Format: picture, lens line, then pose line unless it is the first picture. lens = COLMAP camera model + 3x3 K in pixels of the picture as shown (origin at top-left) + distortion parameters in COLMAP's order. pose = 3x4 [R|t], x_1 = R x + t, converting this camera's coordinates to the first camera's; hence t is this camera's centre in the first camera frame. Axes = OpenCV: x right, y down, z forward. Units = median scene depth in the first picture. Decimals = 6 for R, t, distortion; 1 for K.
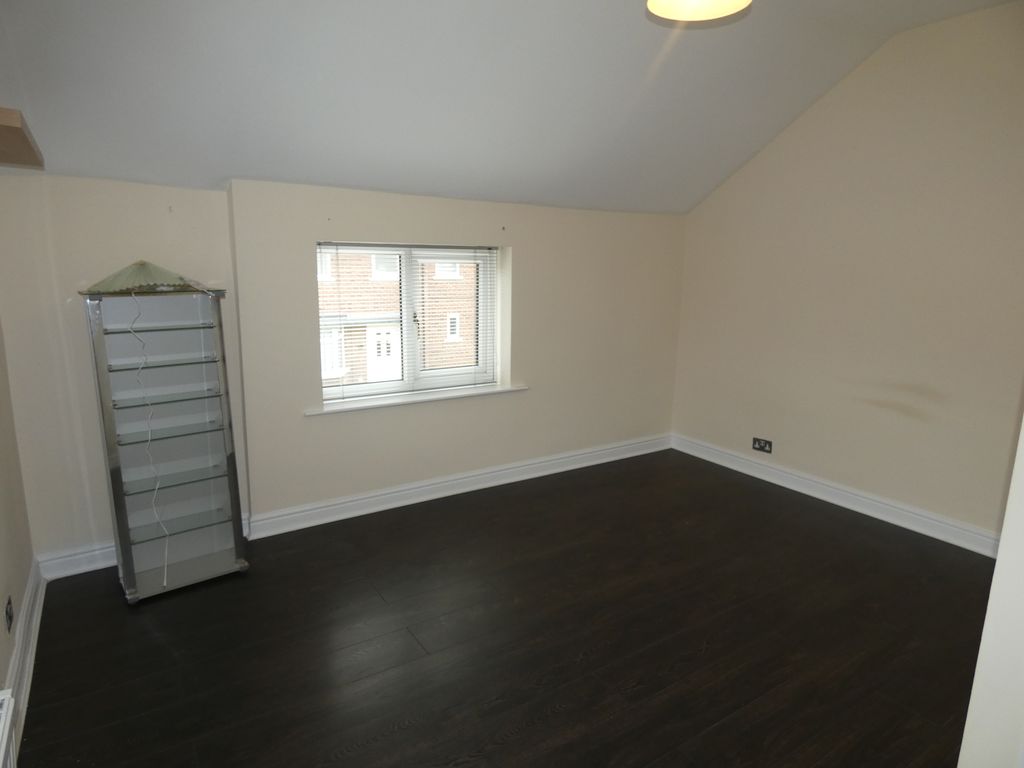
lens RADIAL K [[601.8, 0, 512.0], [0, 601.8, 384.0], [0, 0, 1]] dist [-0.013169, -0.000112]
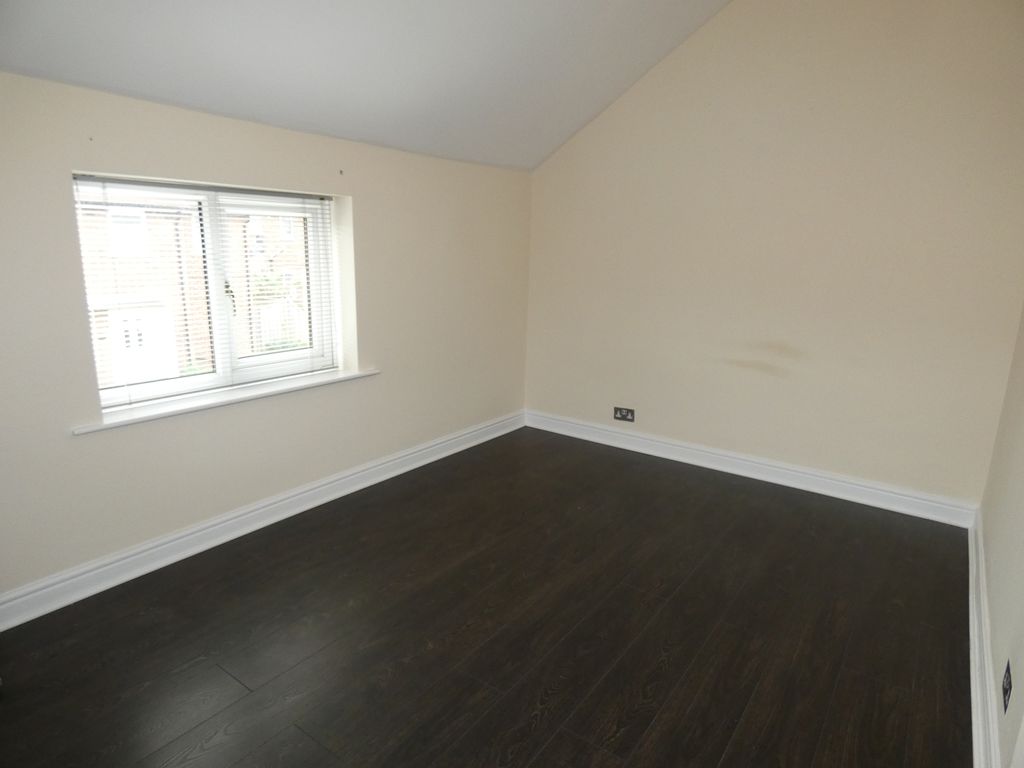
lens RADIAL K [[608.4, 0, 512.0], [0, 608.4, 384.0], [0, 0, 1]] dist [0.000629, -0.001130]
pose [[0.937139, -0.074503, 0.340911, -0.091798], [0.062509, 0.996981, 0.046051, -0.003484], [-0.343313, -0.021846, 0.938967, 0.156863]]
